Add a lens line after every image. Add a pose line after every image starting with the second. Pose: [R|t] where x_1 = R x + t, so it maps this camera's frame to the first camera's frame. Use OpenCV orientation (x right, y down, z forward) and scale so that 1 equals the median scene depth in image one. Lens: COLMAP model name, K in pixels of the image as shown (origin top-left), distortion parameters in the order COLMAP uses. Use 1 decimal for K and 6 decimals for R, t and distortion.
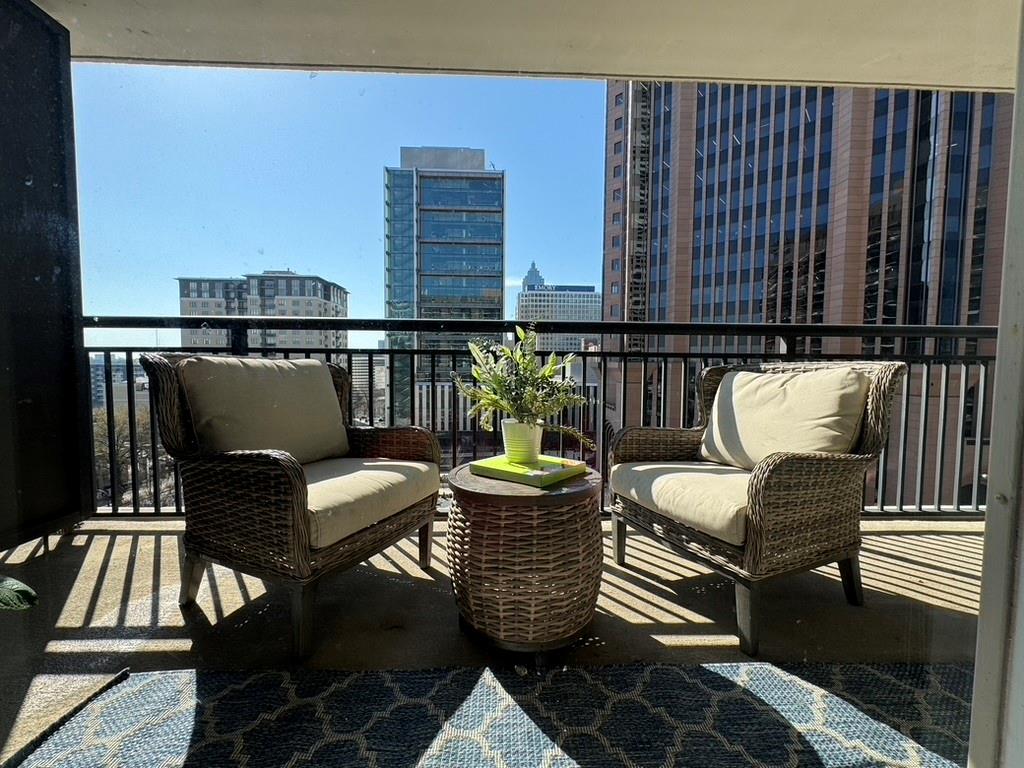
lens RADIAL K [[404.1, 0, 512.0], [0, 404.1, 384.0], [0, 0, 1]] dist [-0.000869, 0.000225]
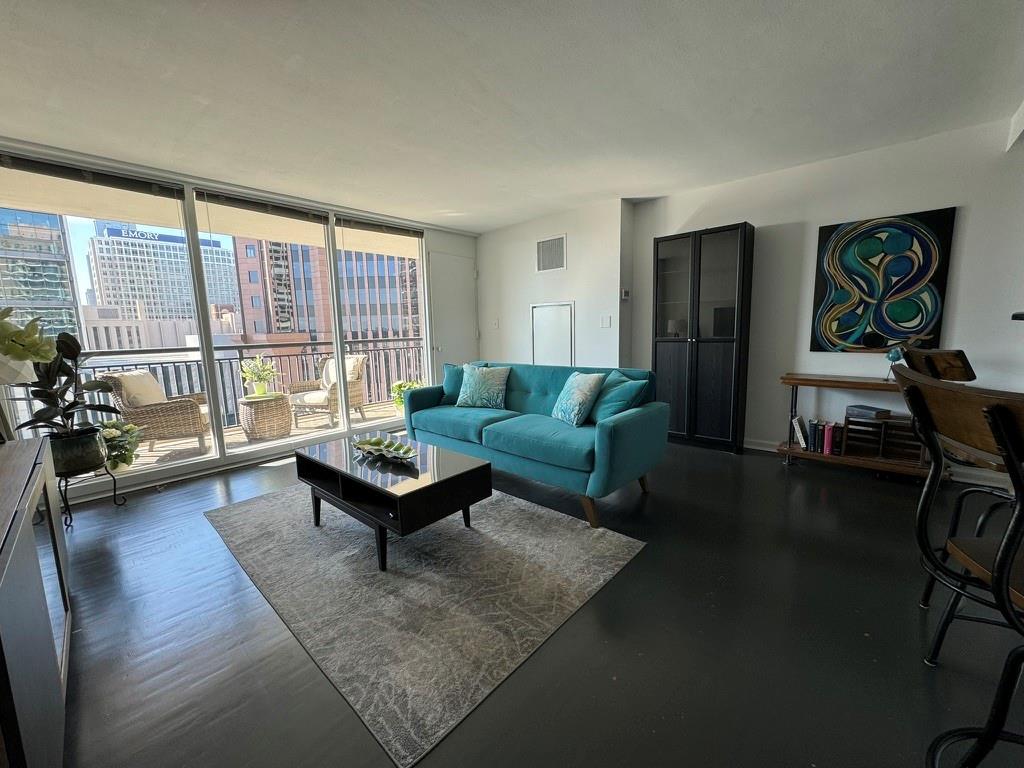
lens RADIAL K [[407.2, 0, 508.1], [0, 407.2, 383.6], [0, 0, 1]] dist [-0.001930, 0.000267]
pose [[0.700410, -0.124502, 0.702798, -0.054691], [0.068652, 0.991855, 0.107290, -0.007237], [-0.710431, -0.026899, 0.703252, -0.170621]]
